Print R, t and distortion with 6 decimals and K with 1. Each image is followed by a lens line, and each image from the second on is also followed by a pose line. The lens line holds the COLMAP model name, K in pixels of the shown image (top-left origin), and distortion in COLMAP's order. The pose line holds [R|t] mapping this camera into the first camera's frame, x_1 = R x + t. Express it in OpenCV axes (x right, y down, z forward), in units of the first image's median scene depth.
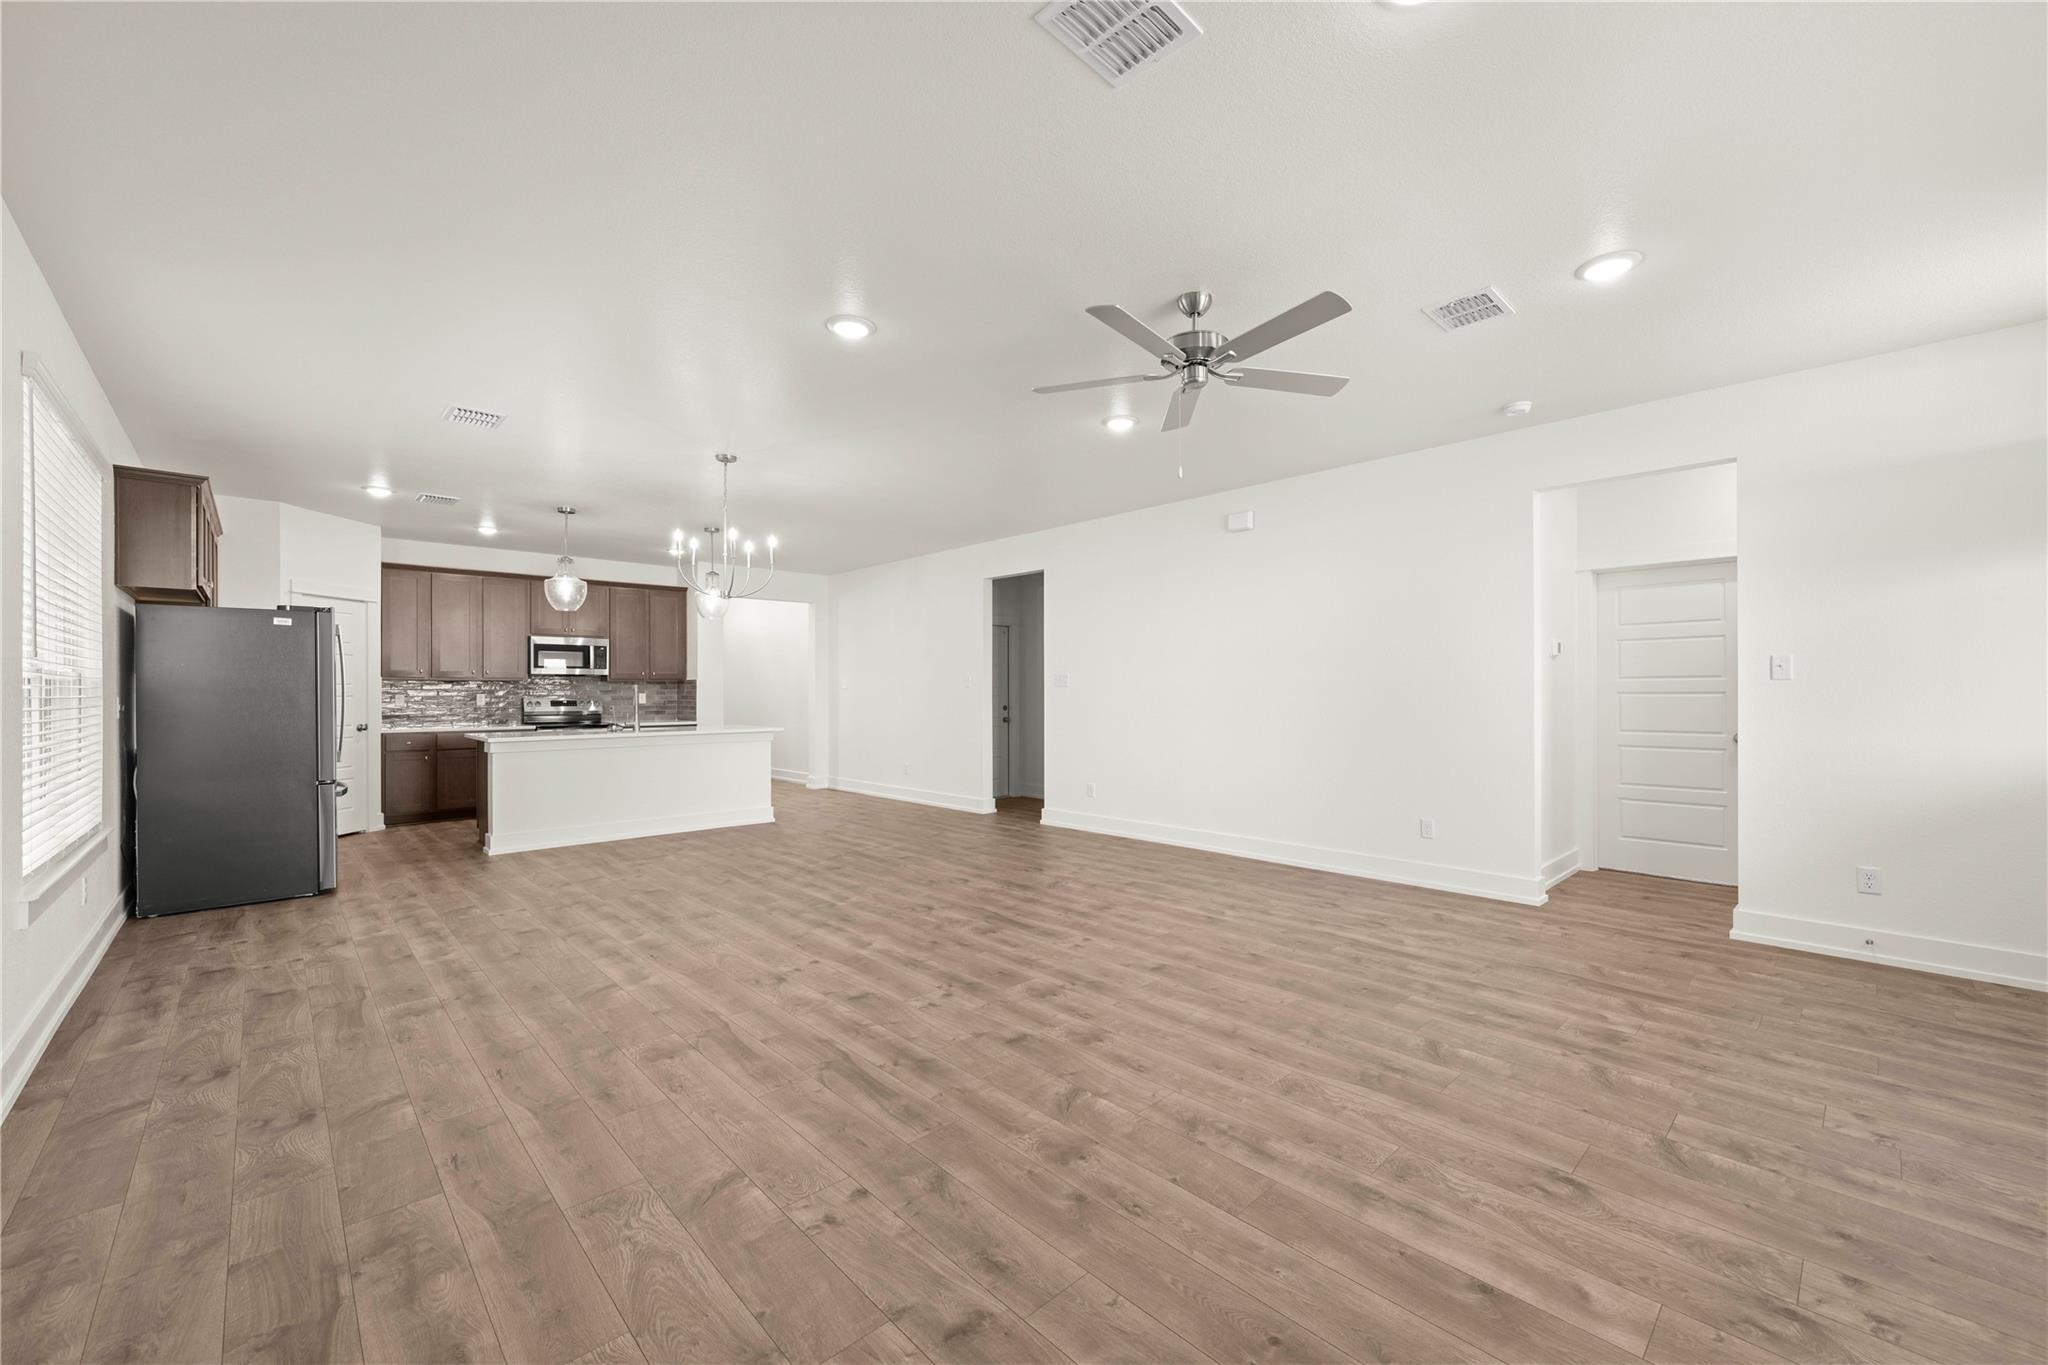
lens RADIAL K [[802.2, 0, 1020.4], [0, 802.2, 669.7], [0, 0, 1]] dist [-0.003319, -0.000140]
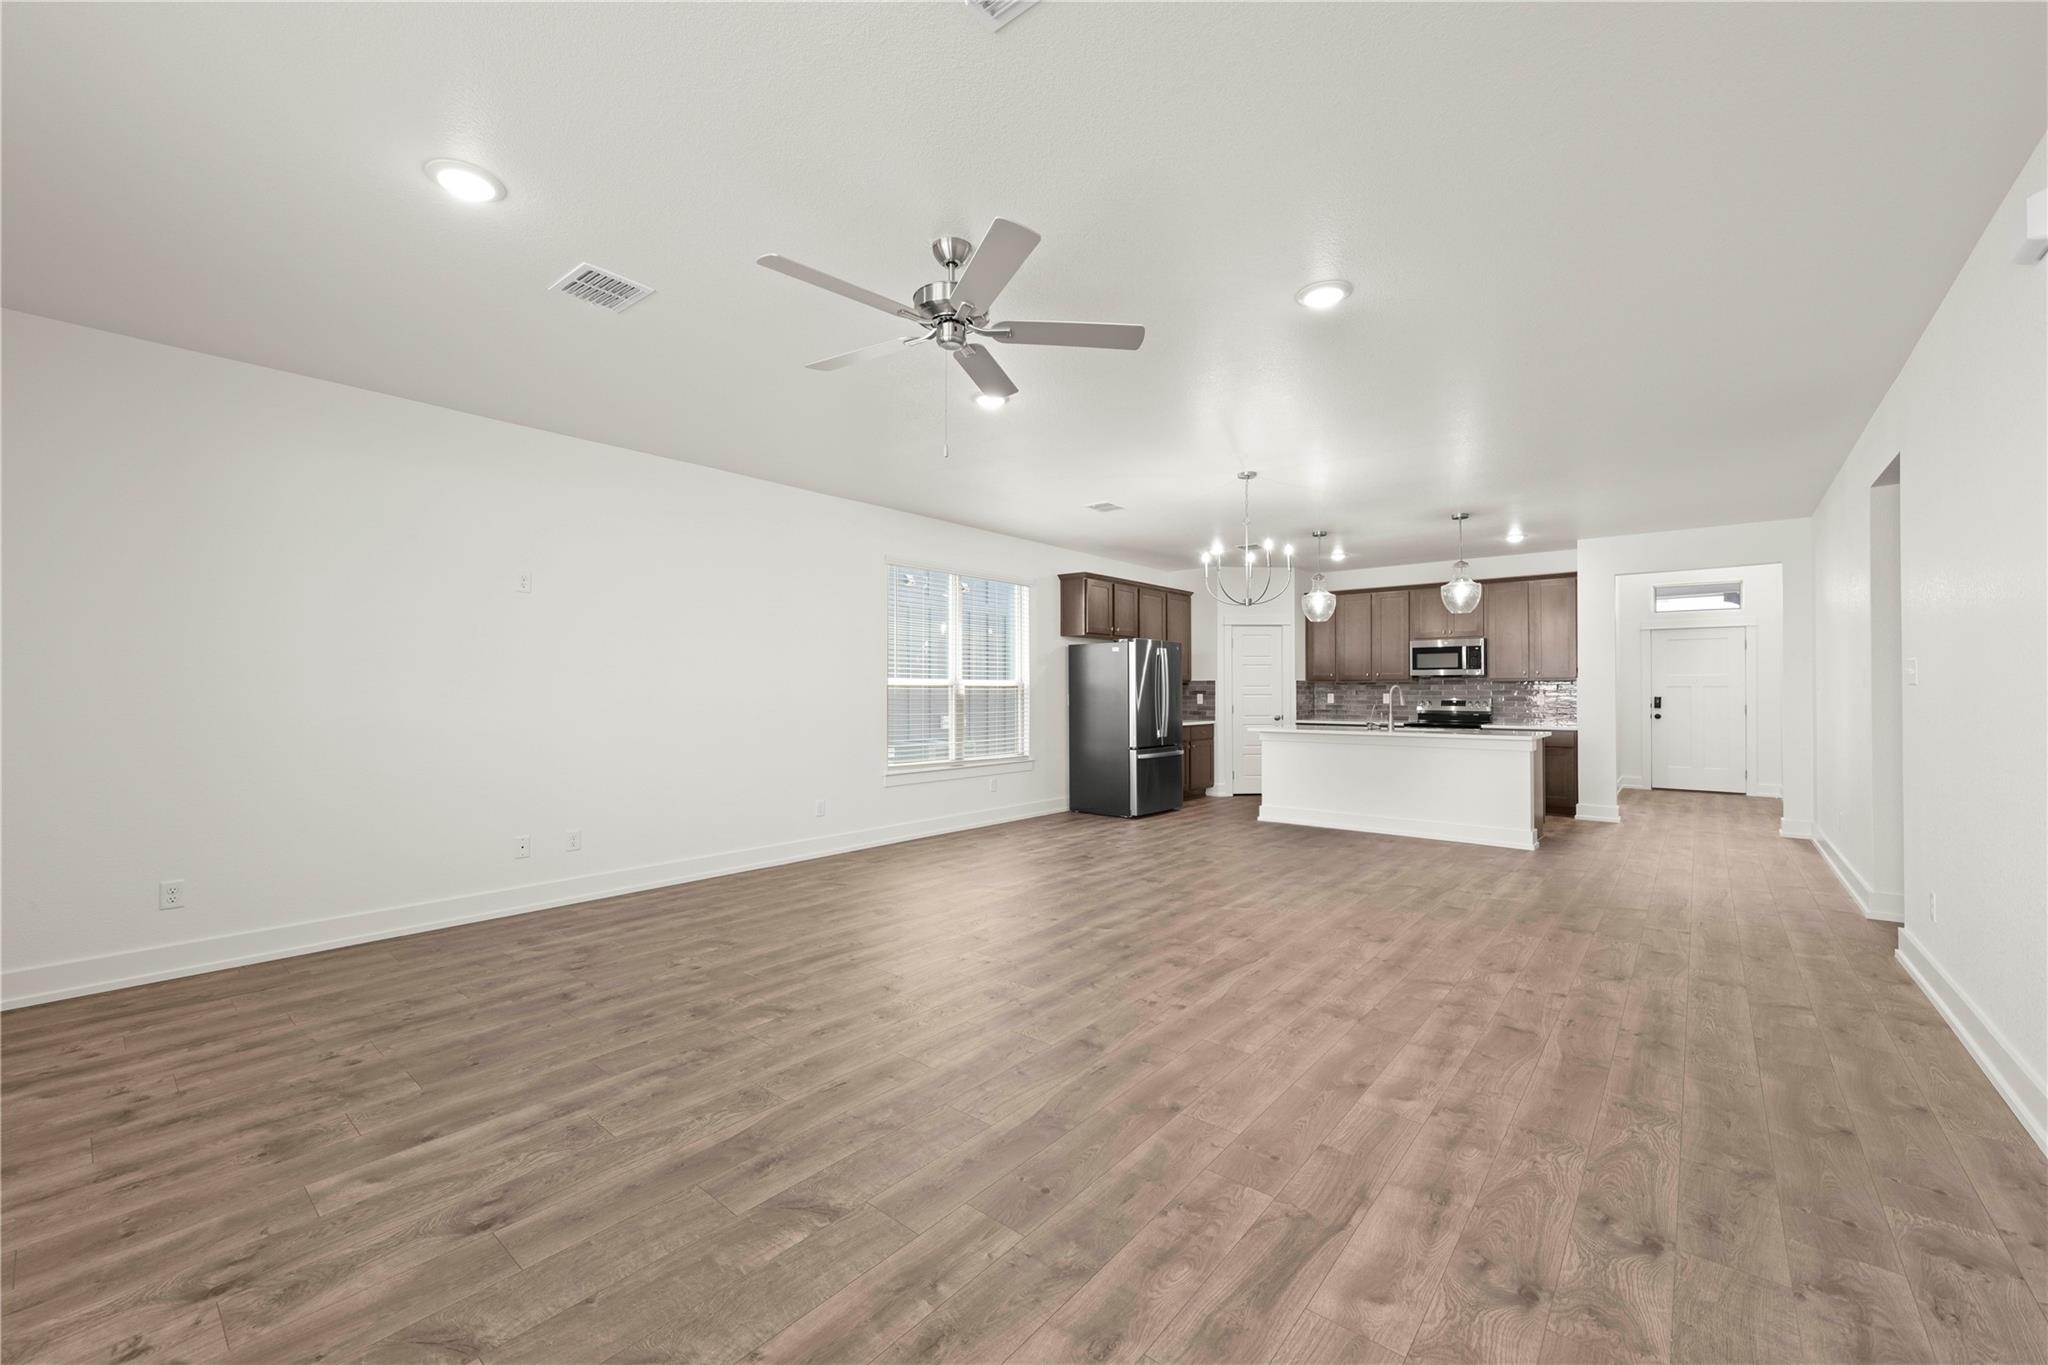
lens RADIAL K [[802.2, 0, 1055.2], [0, 802.2, 679.3], [0, 0, 1]] dist [-0.003319, -0.000140]
pose [[0.145117, -0.011426, -0.989348, 0.891223], [0.024603, 0.999666, -0.007937, 0.015873], [0.989109, -0.023189, 0.145350, 0.801733]]
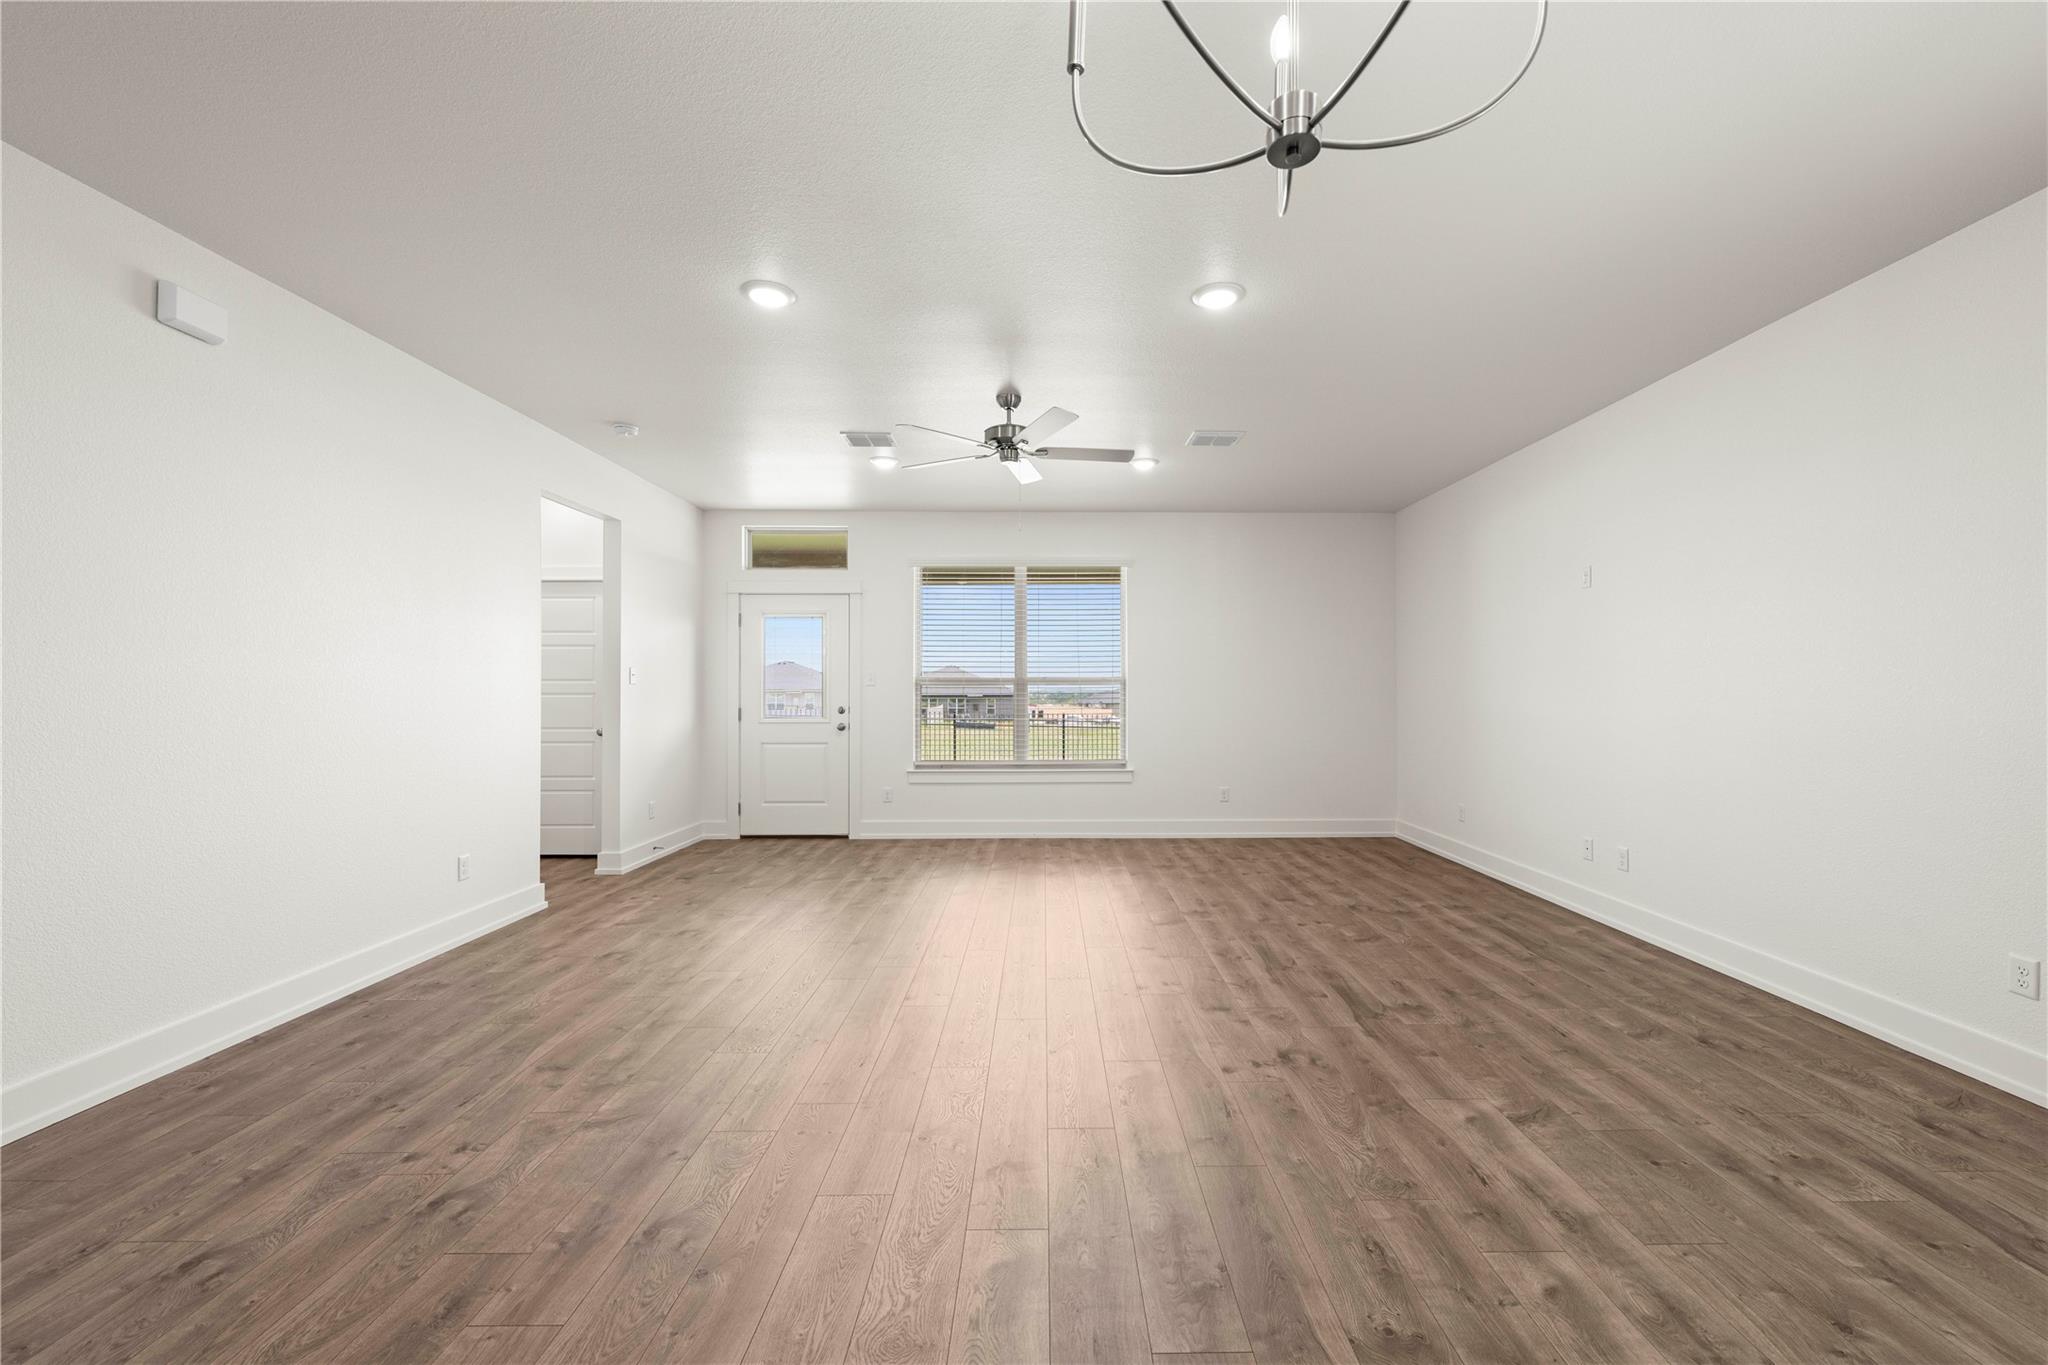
lens RADIAL K [[802.2, 0, 1049.4], [0, 802.2, 686.2], [0, 0, 1]] dist [-0.003319, -0.000140]
pose [[-0.736048, 0.006549, 0.676897, -0.601214], [-0.015322, 0.999536, -0.026331, 0.039954], [-0.676756, -0.029752, -0.735606, 1.578634]]
